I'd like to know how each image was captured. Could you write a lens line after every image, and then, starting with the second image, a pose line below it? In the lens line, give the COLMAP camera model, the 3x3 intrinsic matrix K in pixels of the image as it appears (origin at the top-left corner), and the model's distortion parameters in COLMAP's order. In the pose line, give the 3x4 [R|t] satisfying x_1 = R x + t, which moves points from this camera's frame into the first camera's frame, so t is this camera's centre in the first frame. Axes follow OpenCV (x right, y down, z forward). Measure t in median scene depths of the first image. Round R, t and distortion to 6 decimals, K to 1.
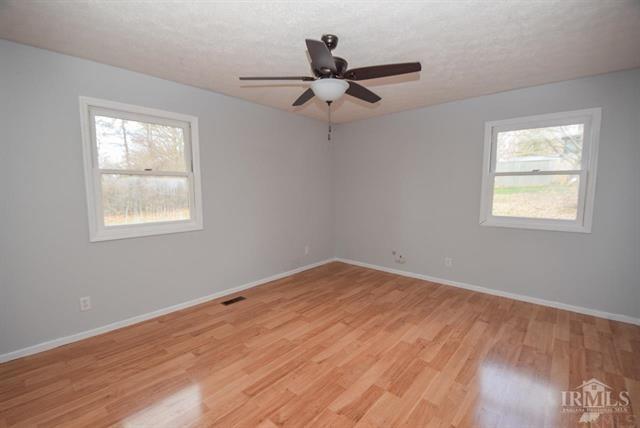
lens RADIAL K [[280.1, 0, 317.8], [0, 280.1, 216.8], [0, 0, 1]] dist [0.007585, -0.019323]
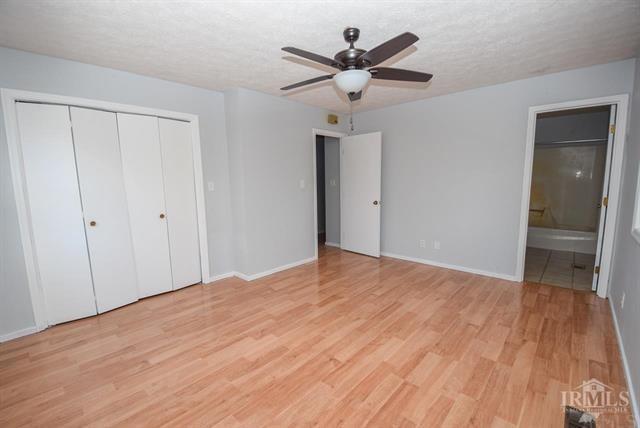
lens RADIAL K [[280.1, 0, 317.8], [0, 280.1, 216.8], [0, 0, 1]] dist [0.007585, -0.019323]
pose [[-0.999671, 0.020364, 0.015621, 0.135847], [0.023369, 0.973861, 0.225939, -0.173051], [-0.010612, 0.226229, -0.974016, 1.795331]]
